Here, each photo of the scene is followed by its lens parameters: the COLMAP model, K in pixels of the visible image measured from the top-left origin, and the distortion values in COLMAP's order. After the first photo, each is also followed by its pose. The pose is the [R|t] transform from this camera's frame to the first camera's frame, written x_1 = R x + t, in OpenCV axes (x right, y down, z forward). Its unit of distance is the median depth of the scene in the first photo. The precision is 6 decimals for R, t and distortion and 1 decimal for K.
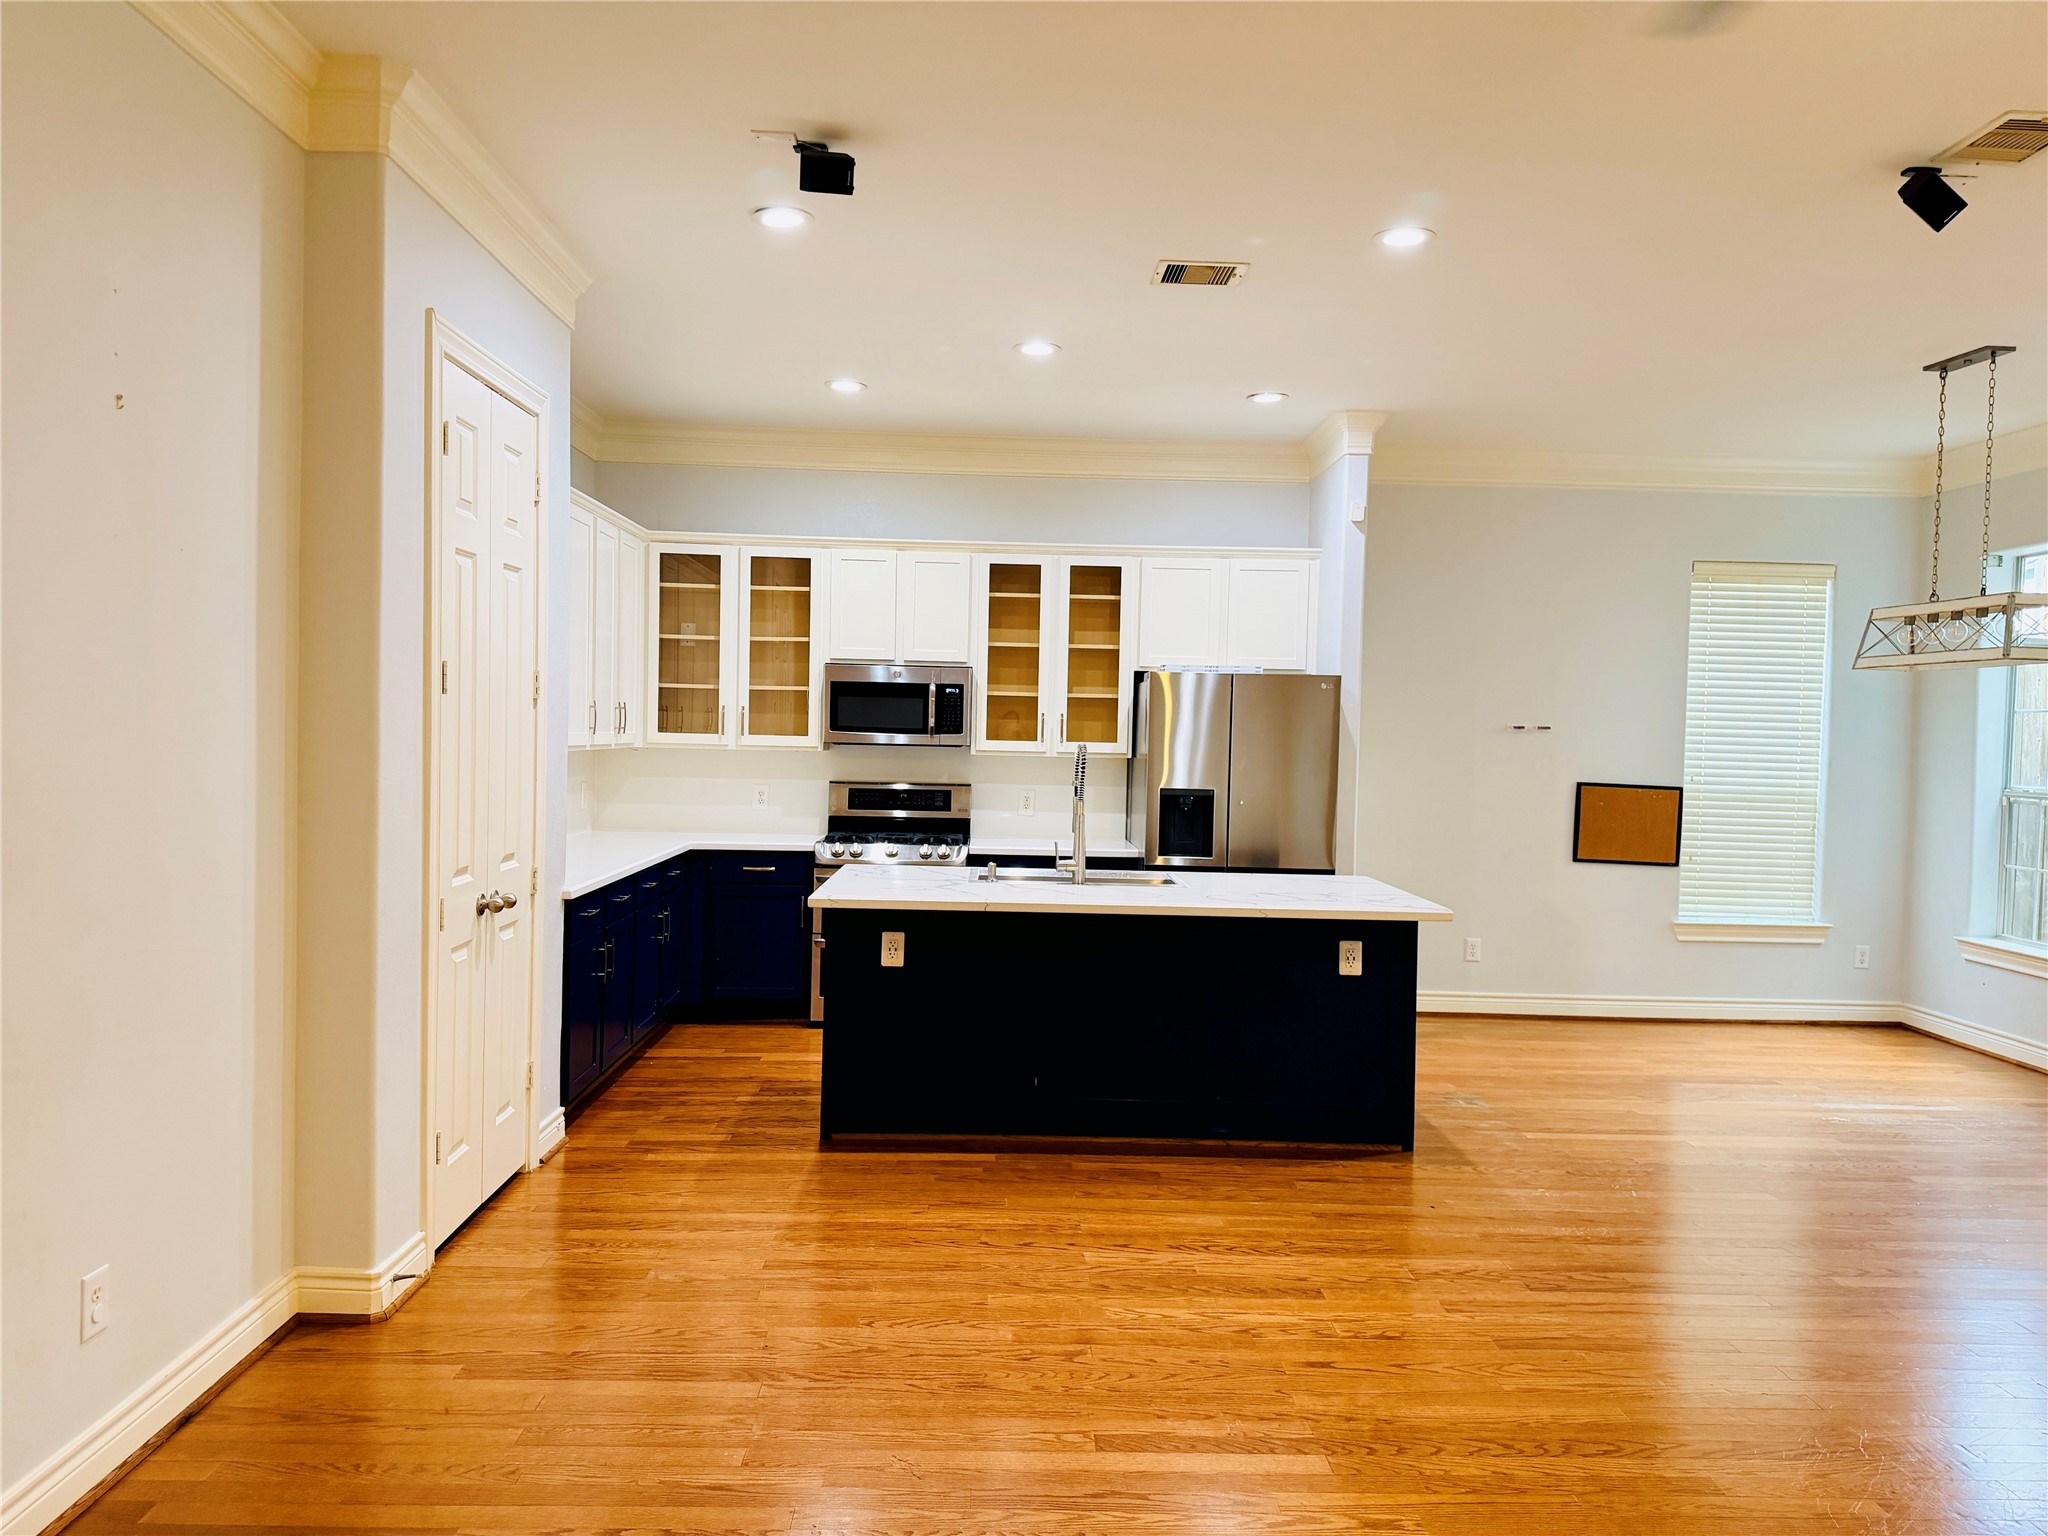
lens RADIAL K [[1435.3, 0, 1027.6], [0, 1435.3, 772.0], [0, 0, 1]] dist [0.065273, -0.074712]
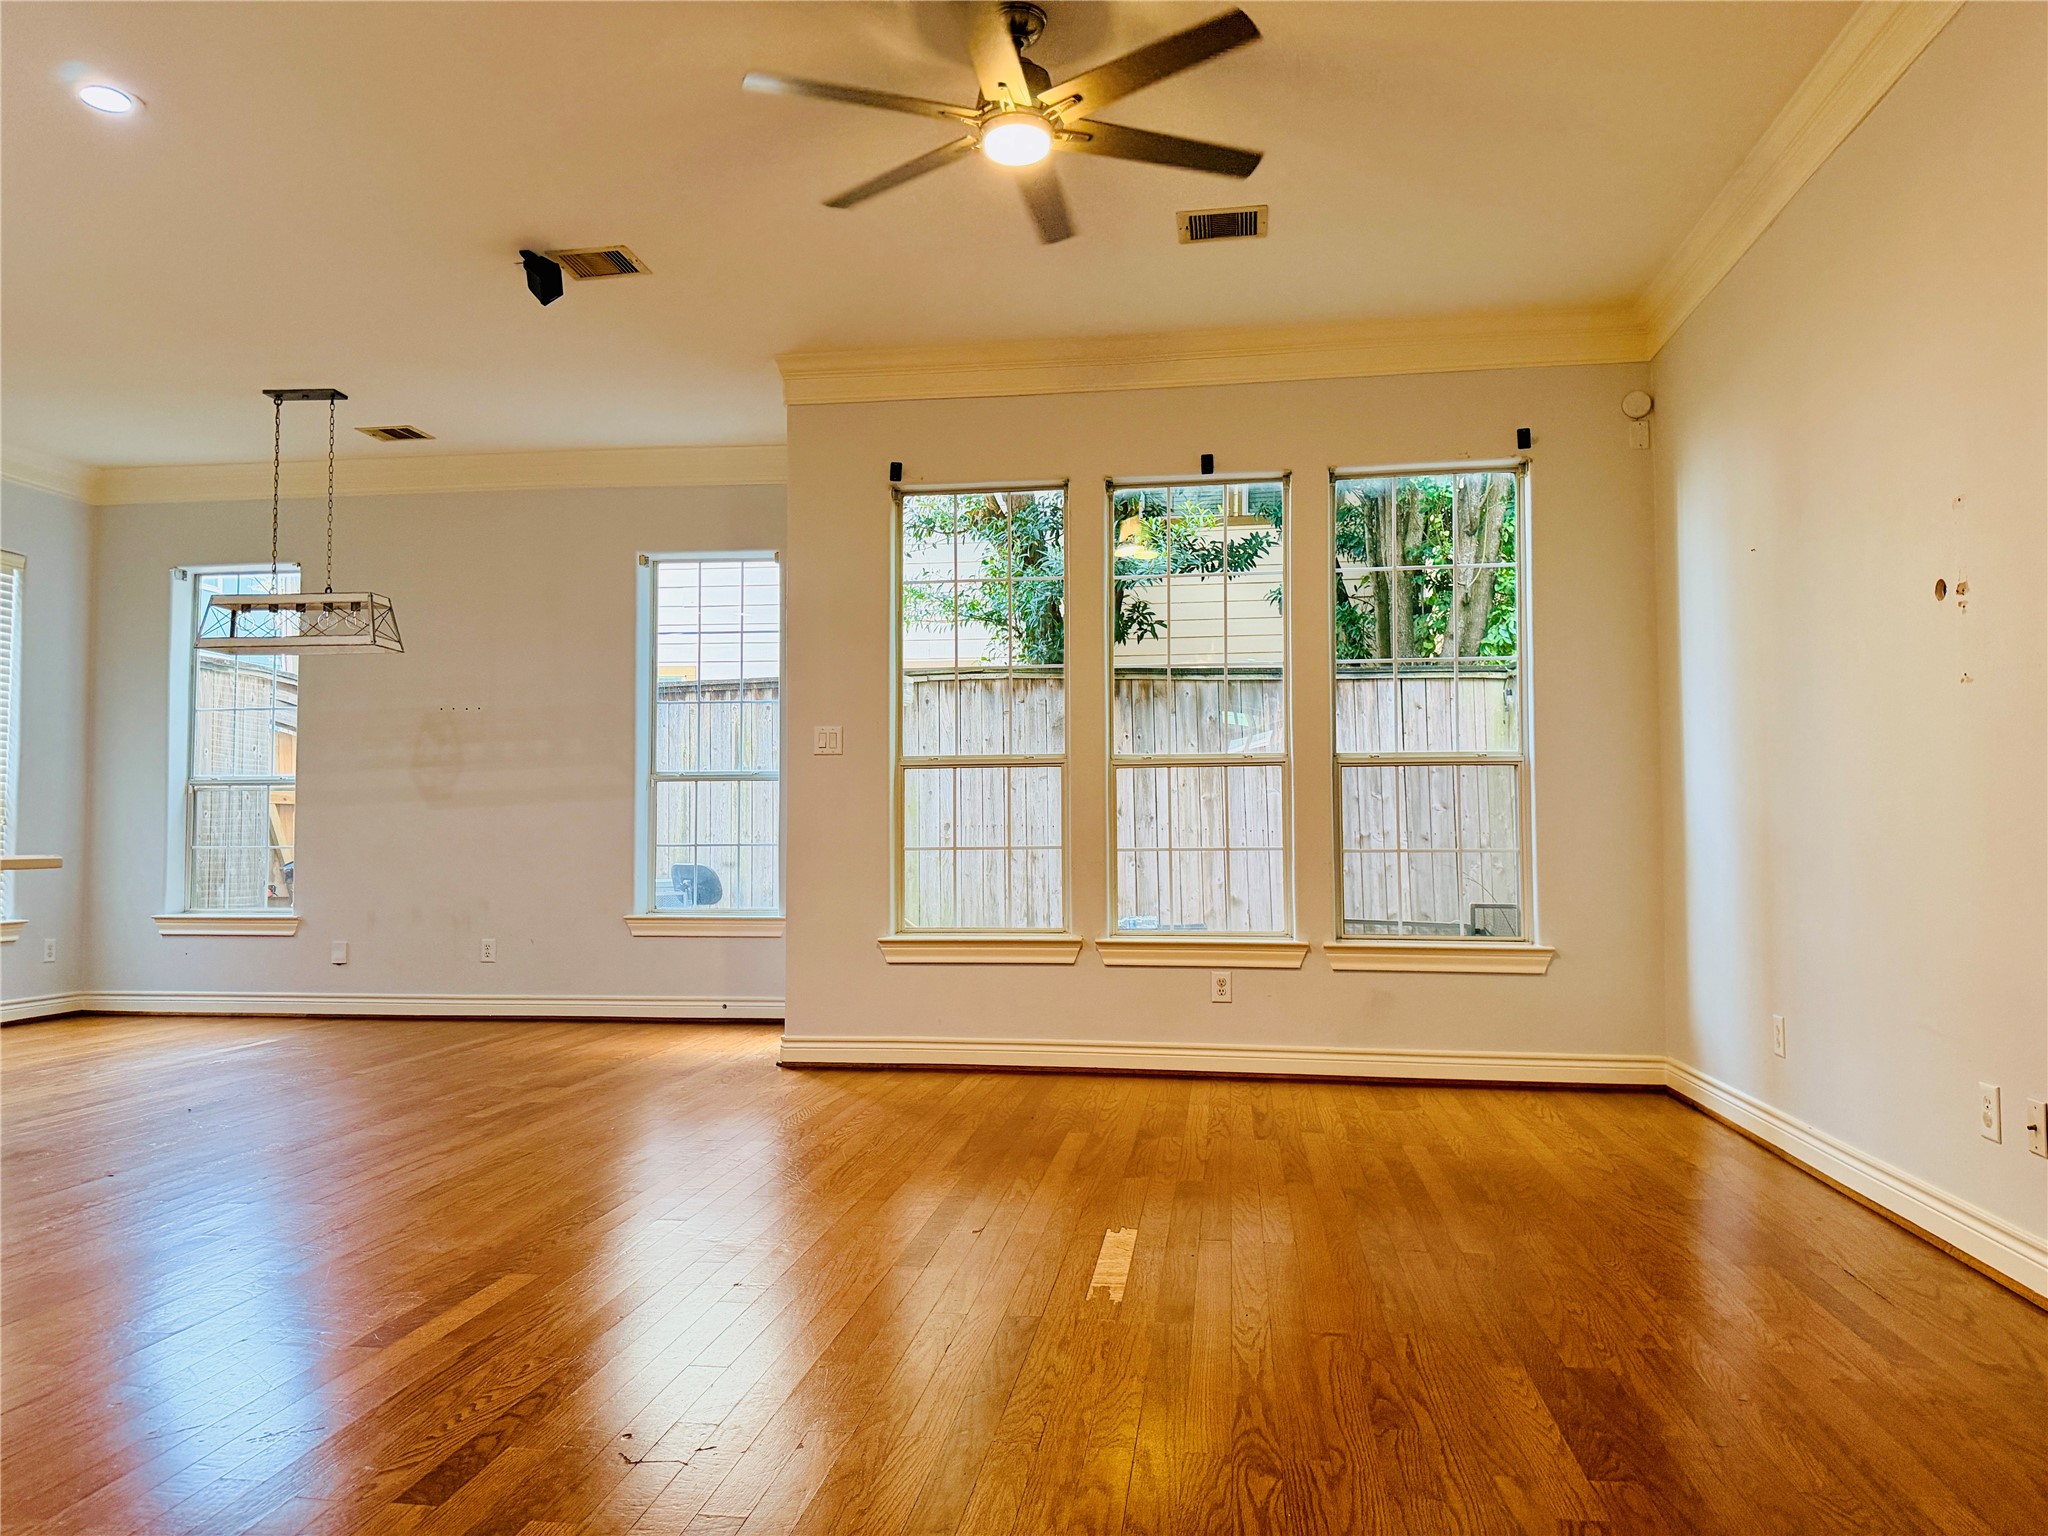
lens RADIAL K [[1435.3, 0, 1016.6], [0, 1435.3, 784.5], [0, 0, 1]] dist [0.065273, -0.074712]
pose [[0.168830, 0.013825, 0.985548, -0.353172], [0.035327, 0.999174, -0.020067, 0.066302], [-0.985012, 0.038205, 0.168202, 0.198309]]
